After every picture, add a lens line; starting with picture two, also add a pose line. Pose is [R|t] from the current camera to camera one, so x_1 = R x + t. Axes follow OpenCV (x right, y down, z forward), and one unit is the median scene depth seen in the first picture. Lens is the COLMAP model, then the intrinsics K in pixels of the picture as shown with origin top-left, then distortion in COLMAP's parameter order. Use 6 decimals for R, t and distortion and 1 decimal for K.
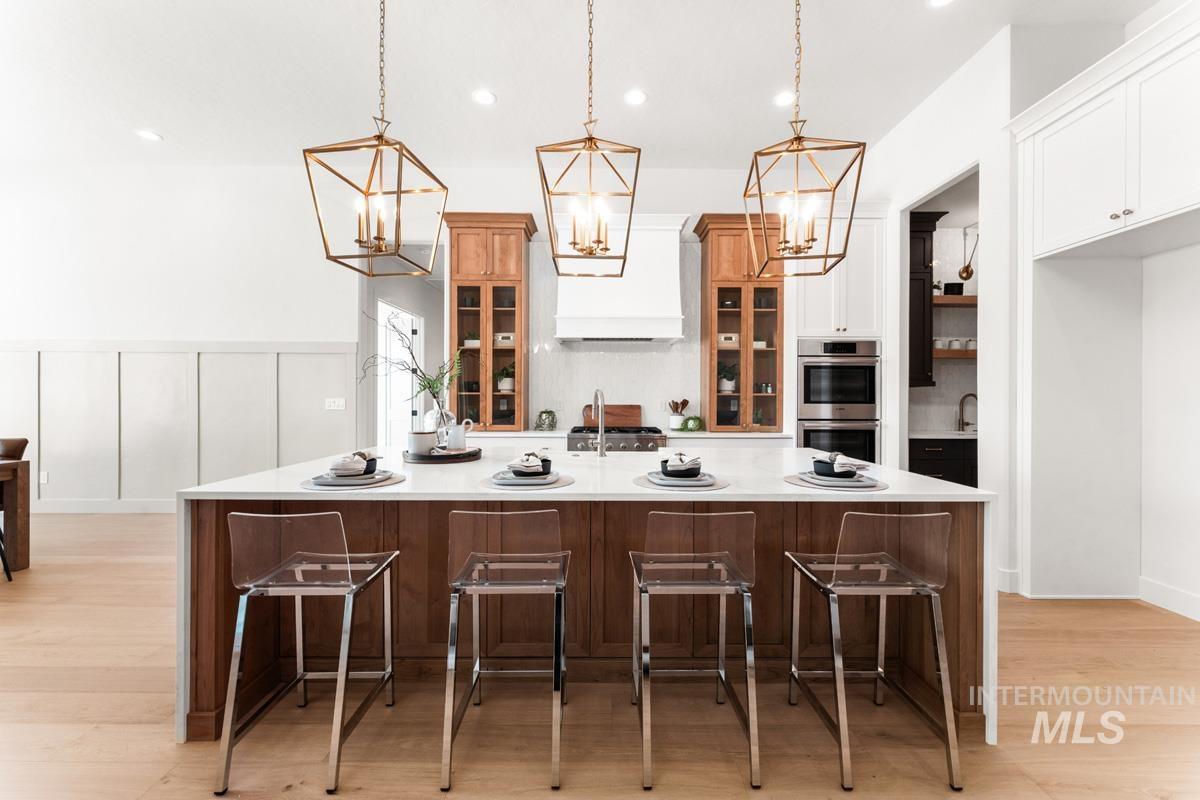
lens RADIAL K [[478.8, 0, 600.4], [0, 478.8, 397.9], [0, 0, 1]] dist [0.002316, -0.000142]
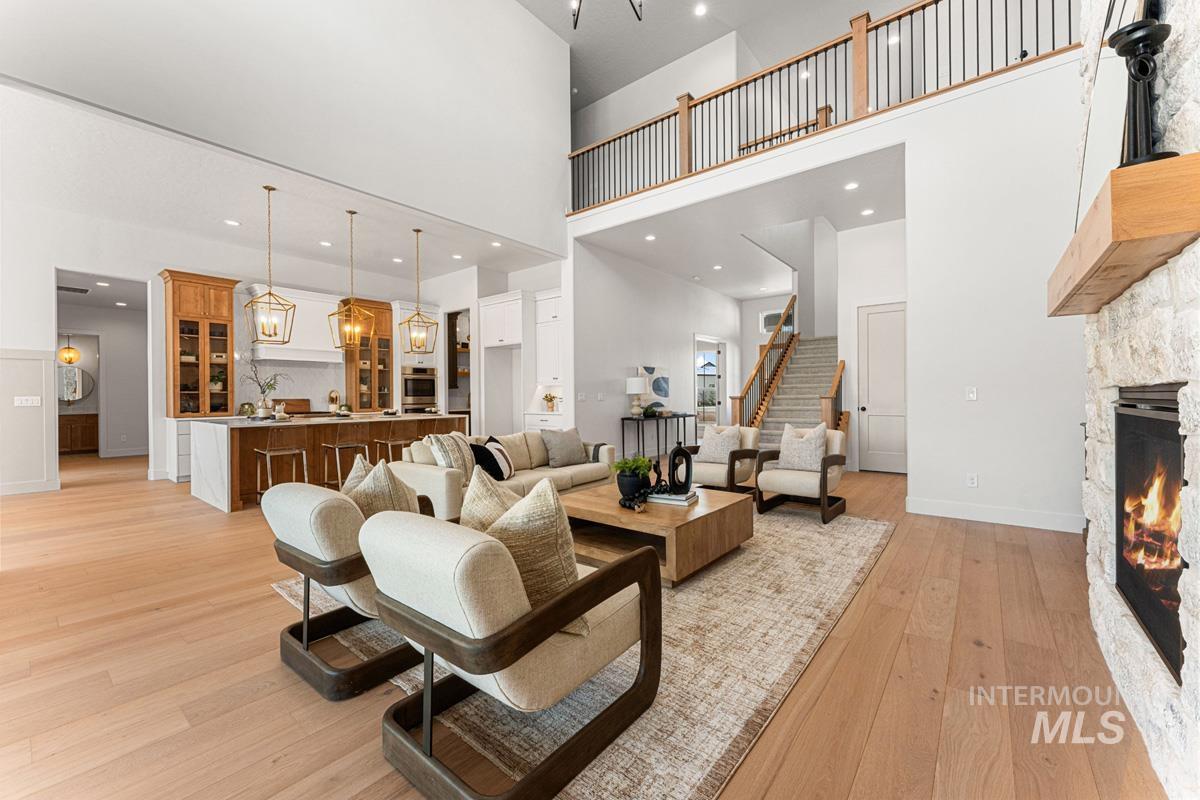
lens RADIAL K [[478.8, 0, 598.9], [0, 478.8, 394.7], [0, 0, 1]] dist [0.002316, -0.000142]
pose [[0.634916, -0.005289, 0.772563, -0.621121], [0.011614, 0.999929, -0.002700, 0.017487], [-0.772494, 0.010686, 0.634932, -0.941811]]
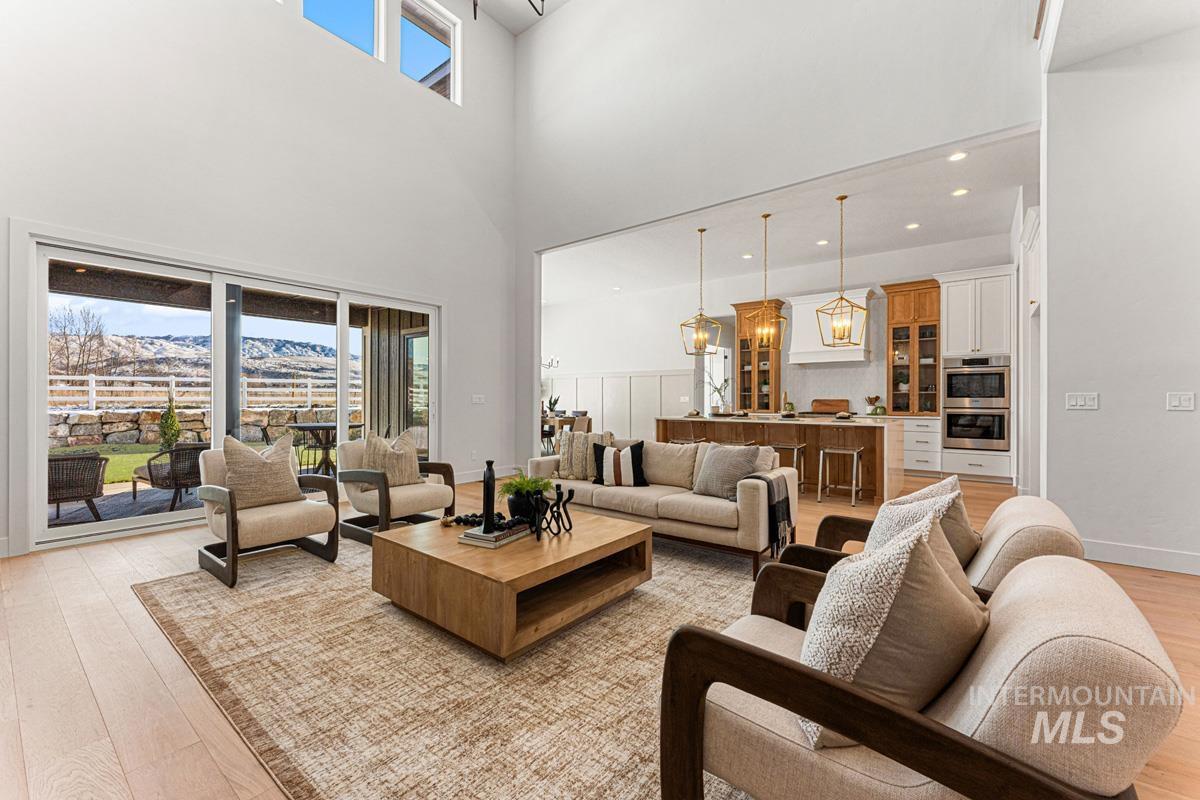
lens RADIAL K [[478.8, 0, 598.2], [0, 478.8, 396.8], [0, 0, 1]] dist [0.002316, -0.000142]
pose [[0.784970, -0.005684, -0.619508, 0.469320], [0.001272, 0.999971, -0.007563, 0.018246], [0.619533, 0.005149, 0.784954, -0.924294]]
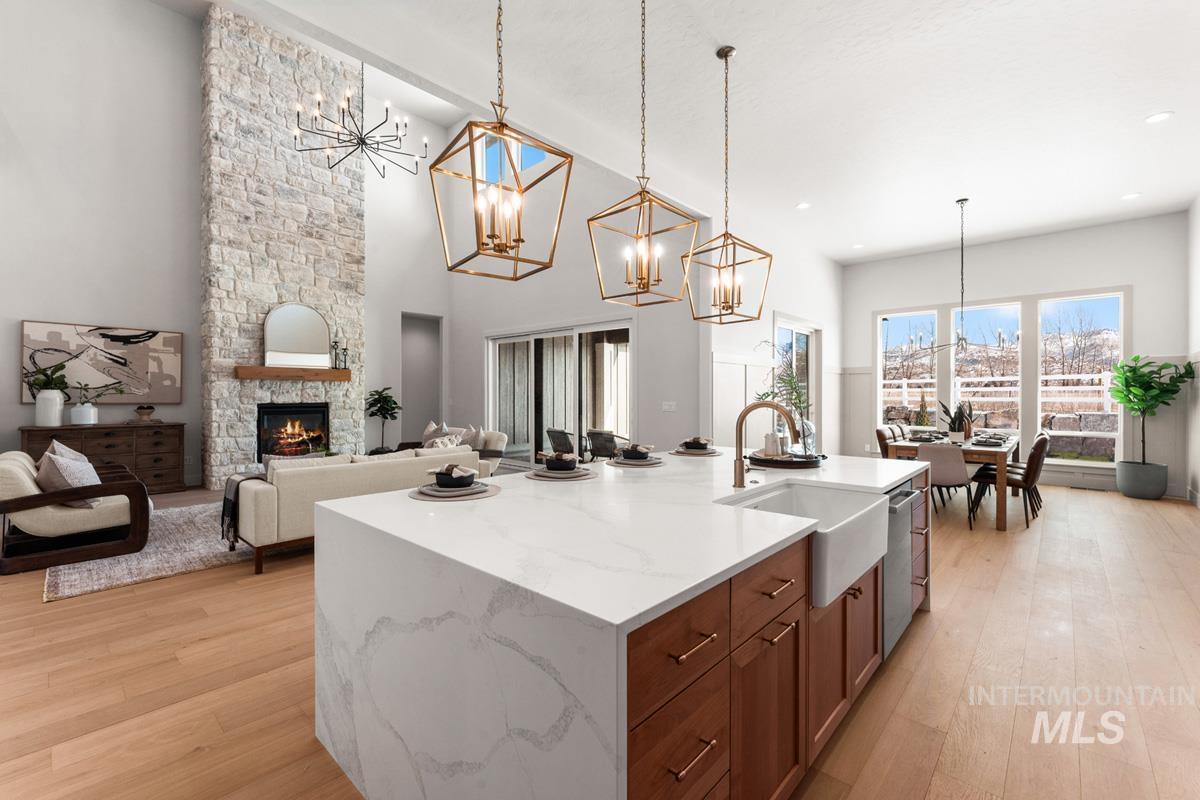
lens RADIAL K [[512.3, 0, 600.3], [0, 512.3, 395.4], [0, 0, 1]] dist [0.000930, 0.000693]
pose [[-0.675552, -0.004239, -0.737300, 0.470059], [-0.004233, 0.999989, -0.001871, -0.014547], [0.737300, 0.001857, -0.675562, 0.834821]]
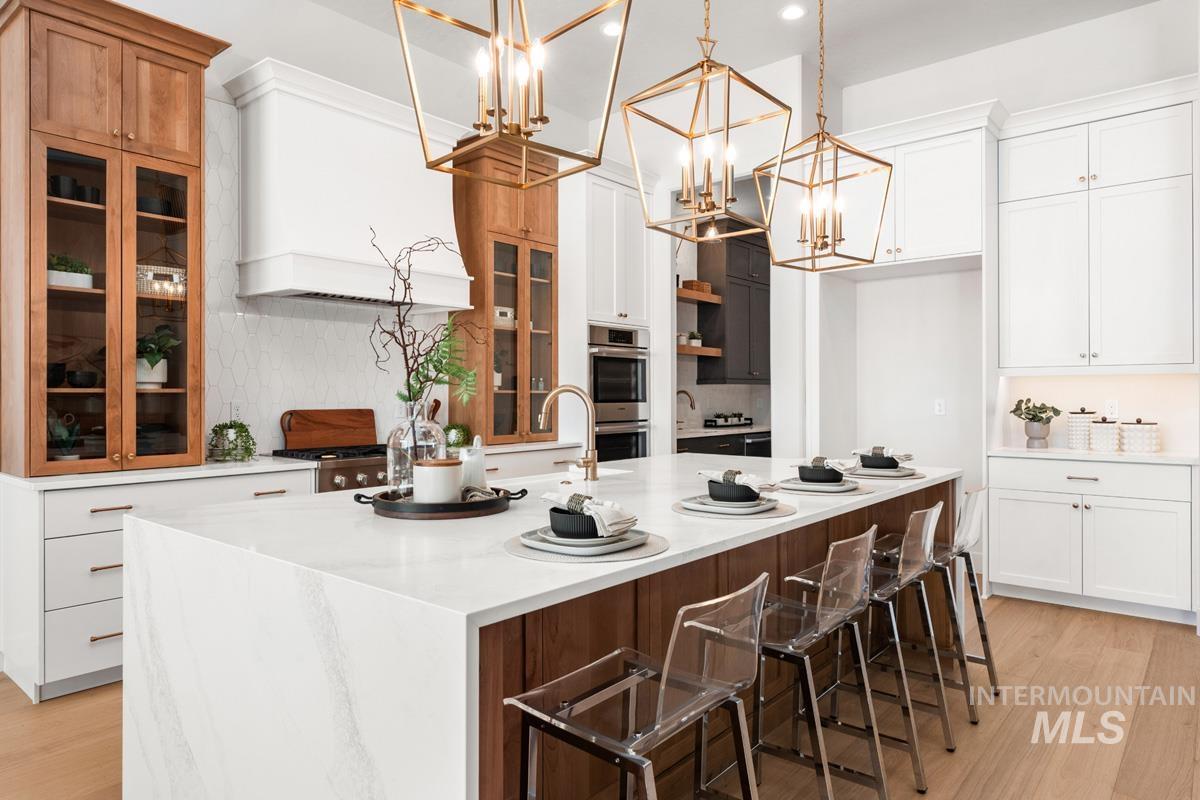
lens RADIAL K [[743.4, 0, 600.1], [0, 743.4, 390.6], [0, 0, 1]] dist [0.004471, -0.002341]
pose [[0.645748, -0.000220, 0.763550, -0.492498], [0.005637, 0.999974, -0.004479, -0.003500], [-0.763530, 0.007196, 0.645733, 0.169803]]
